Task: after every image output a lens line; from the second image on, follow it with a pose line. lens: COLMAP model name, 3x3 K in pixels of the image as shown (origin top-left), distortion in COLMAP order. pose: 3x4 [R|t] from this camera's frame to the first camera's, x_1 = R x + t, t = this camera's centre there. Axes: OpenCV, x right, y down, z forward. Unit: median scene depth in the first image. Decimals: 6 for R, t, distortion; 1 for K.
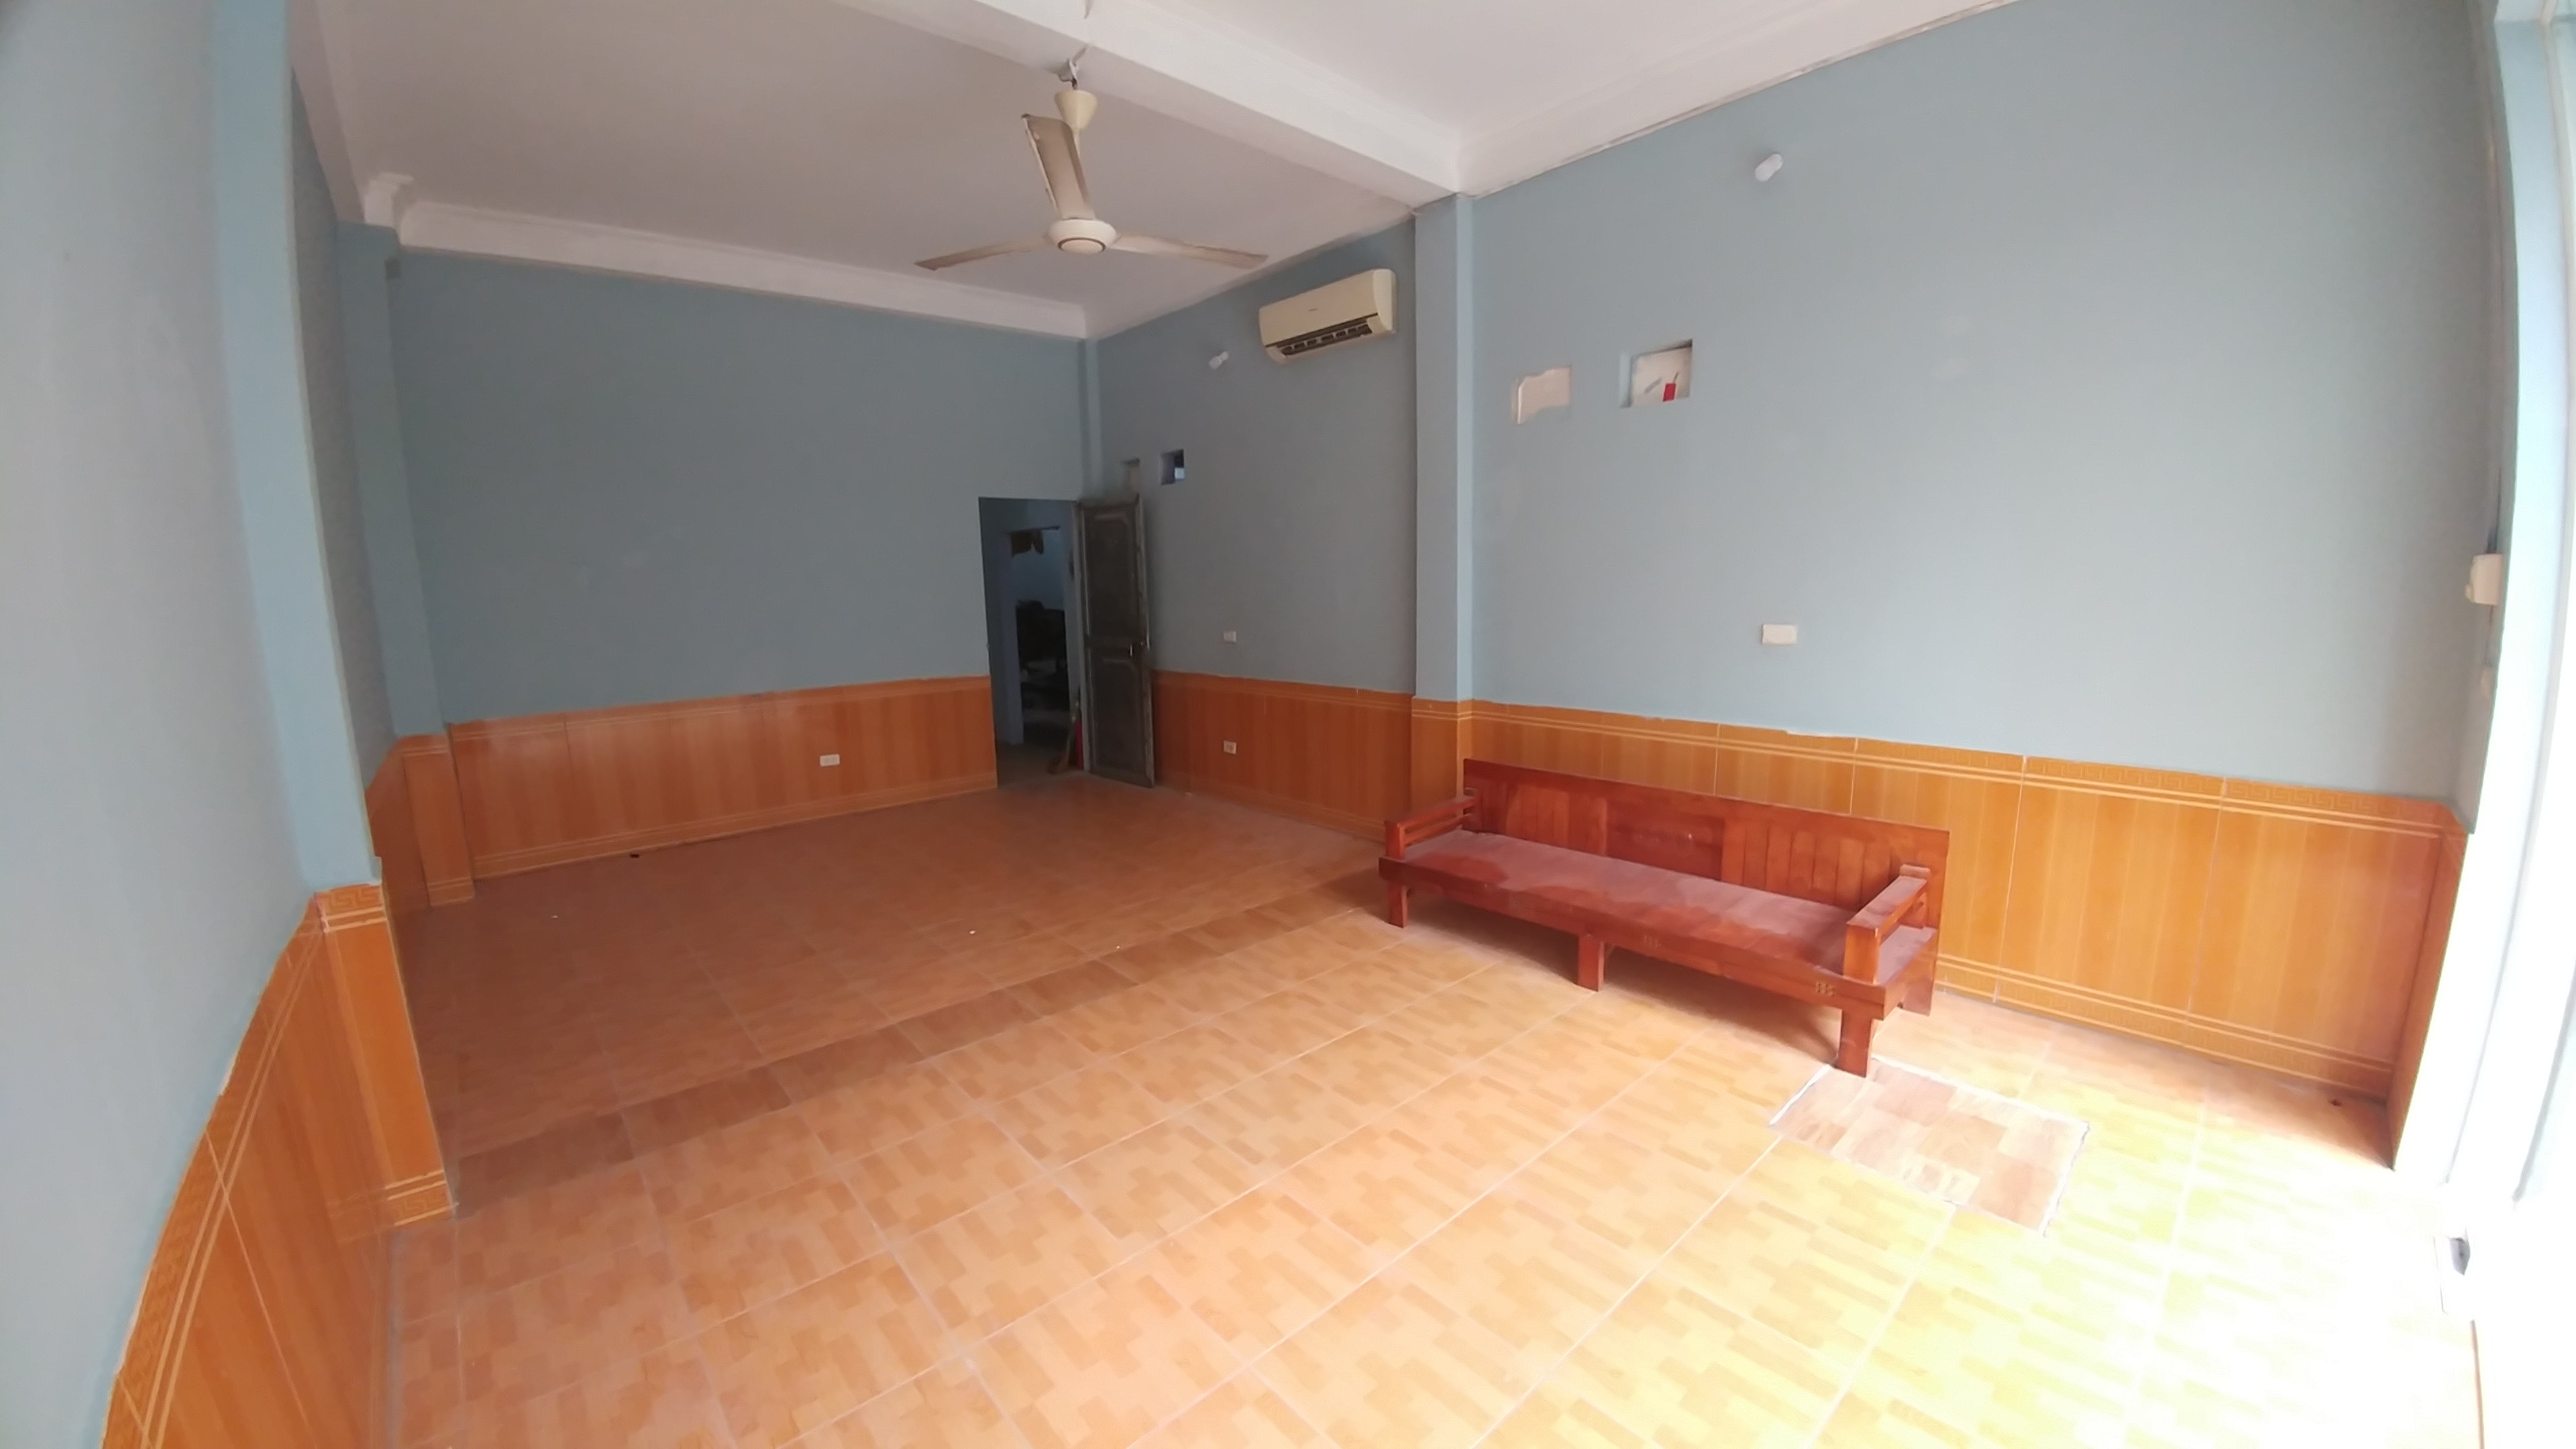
lens RADIAL K [[952.6, 0, 1274.3], [0, 952.6, 731.9], [0, 0, 1]] dist [-0.016278, -0.018560]
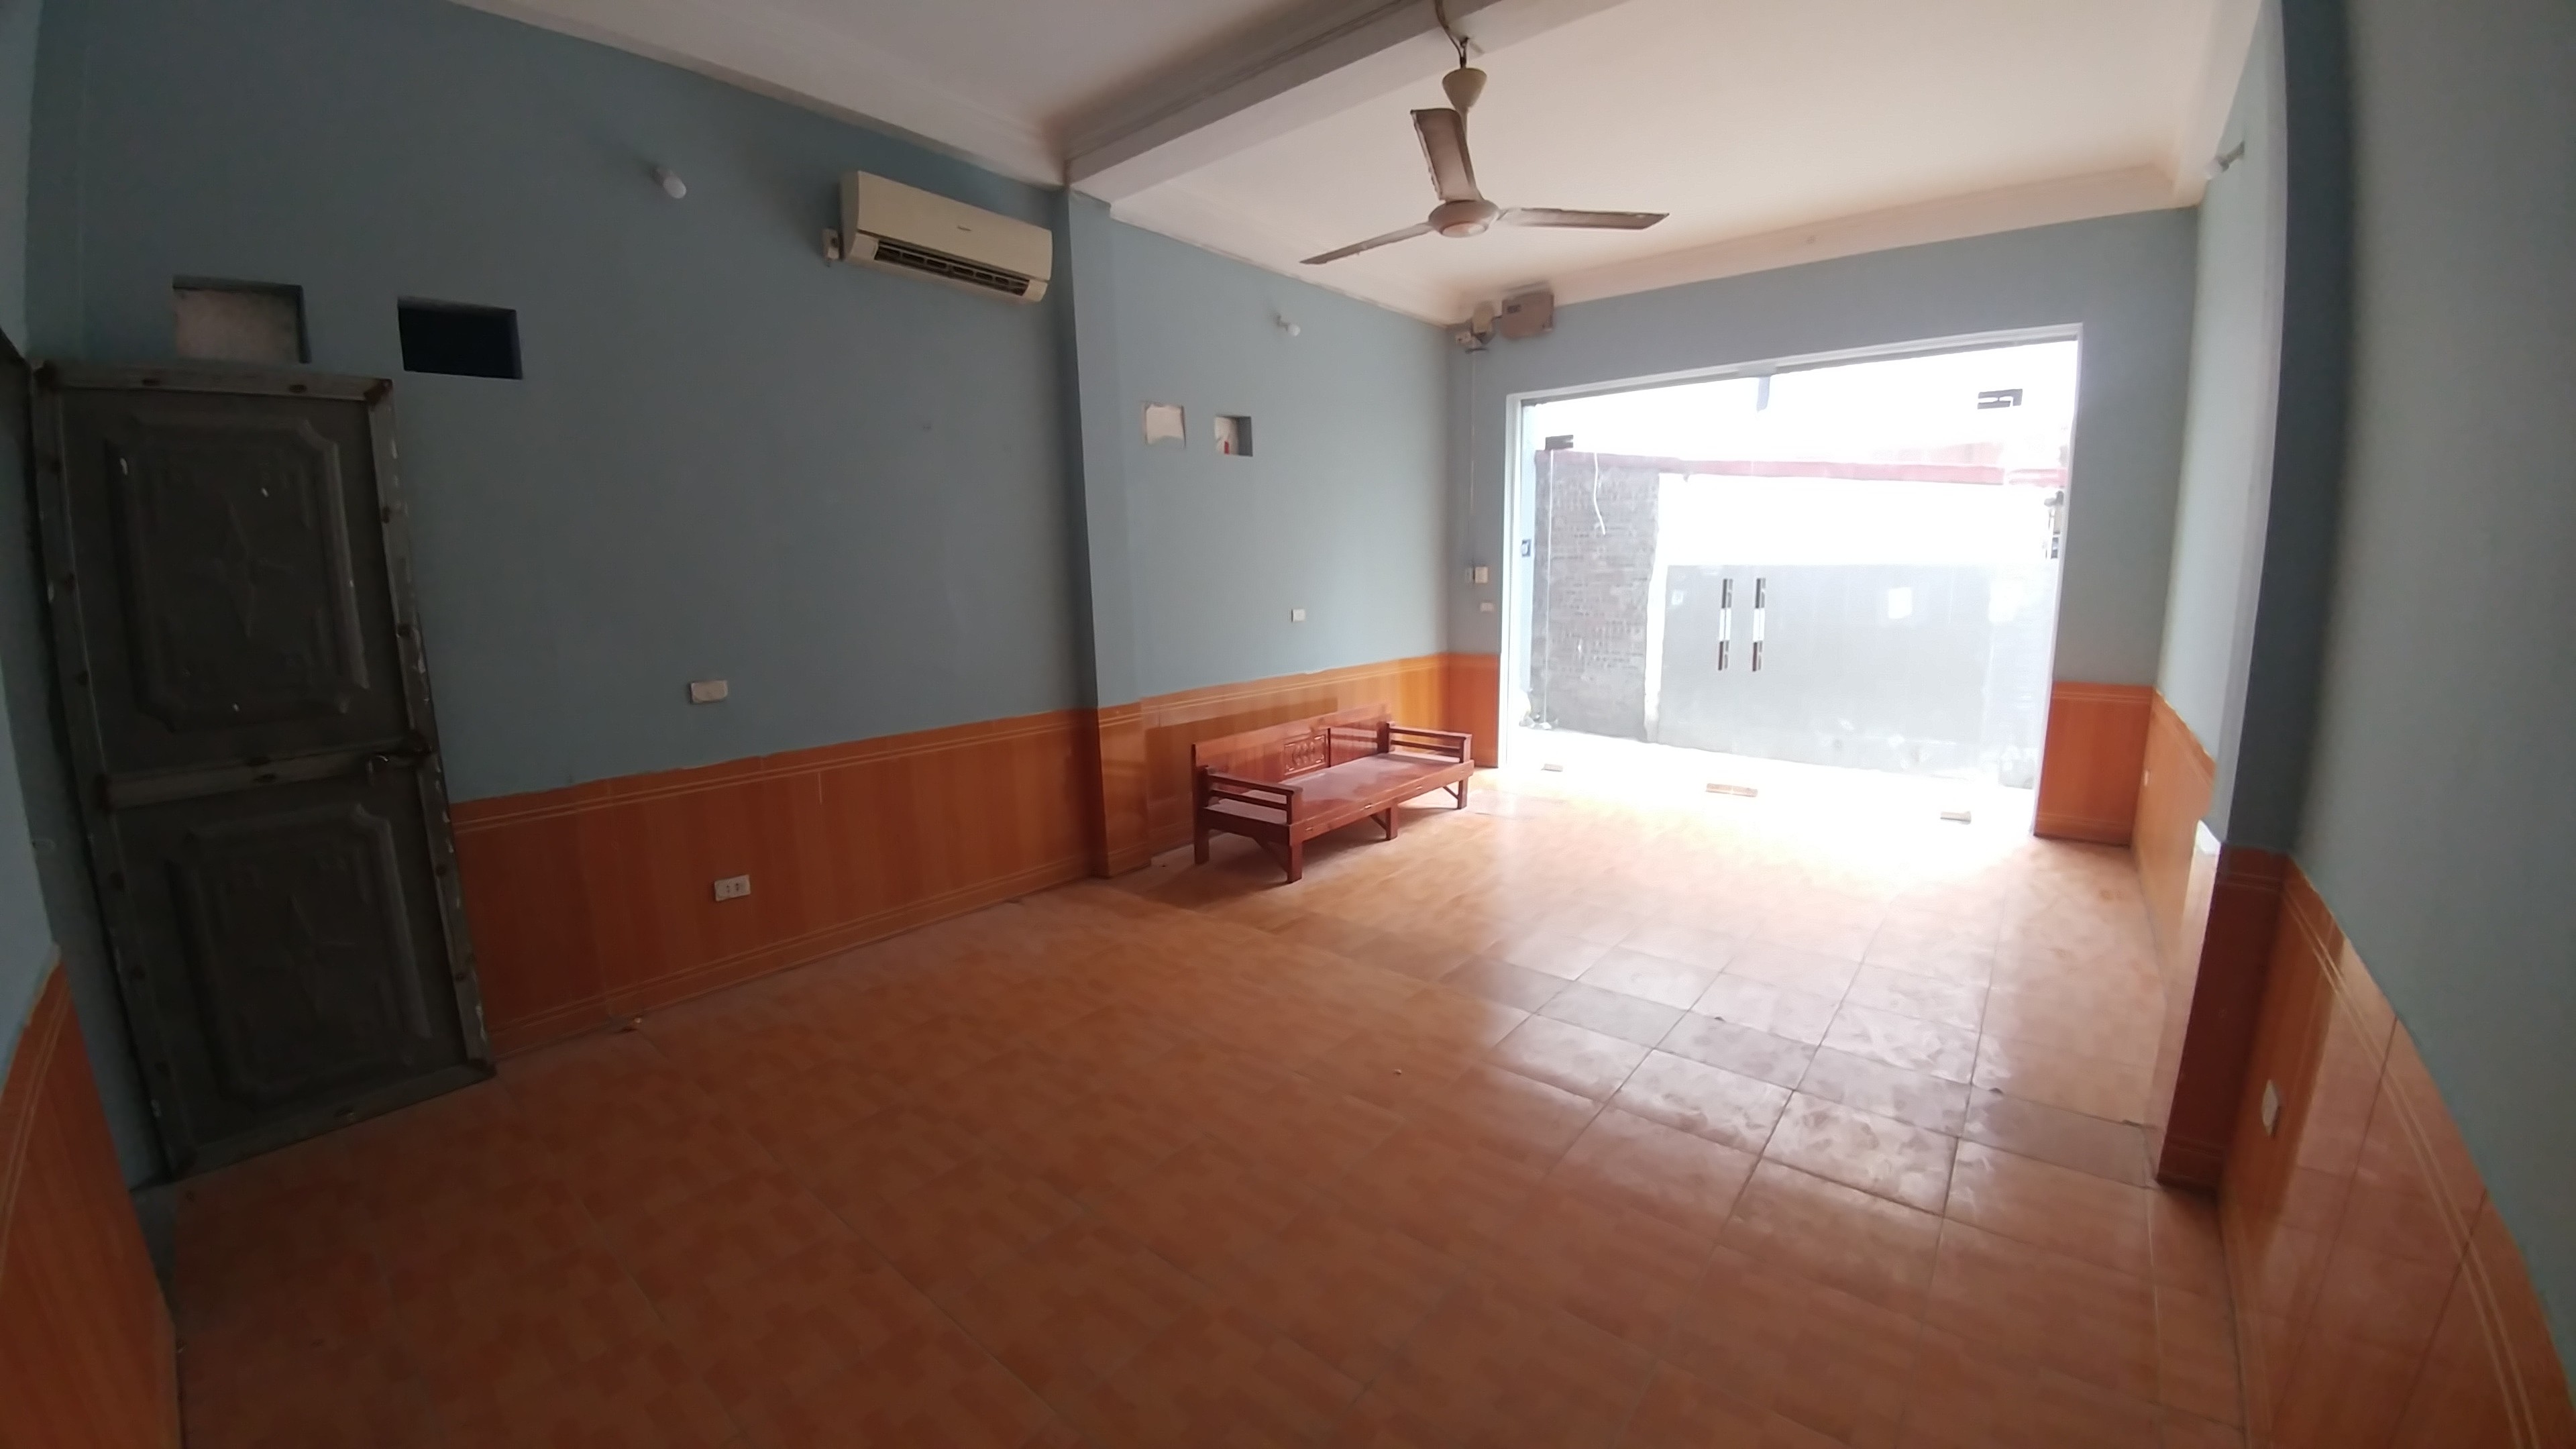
lens RADIAL K [[952.6, 0, 1274.3], [0, 952.6, 731.9], [0, 0, 1]] dist [-0.016278, -0.018560]
pose [[-0.162822, -0.132071, 0.977776, -1.289366], [0.183011, 0.969761, 0.161464, -0.212901], [-0.969534, 0.205234, -0.133728, 1.532032]]
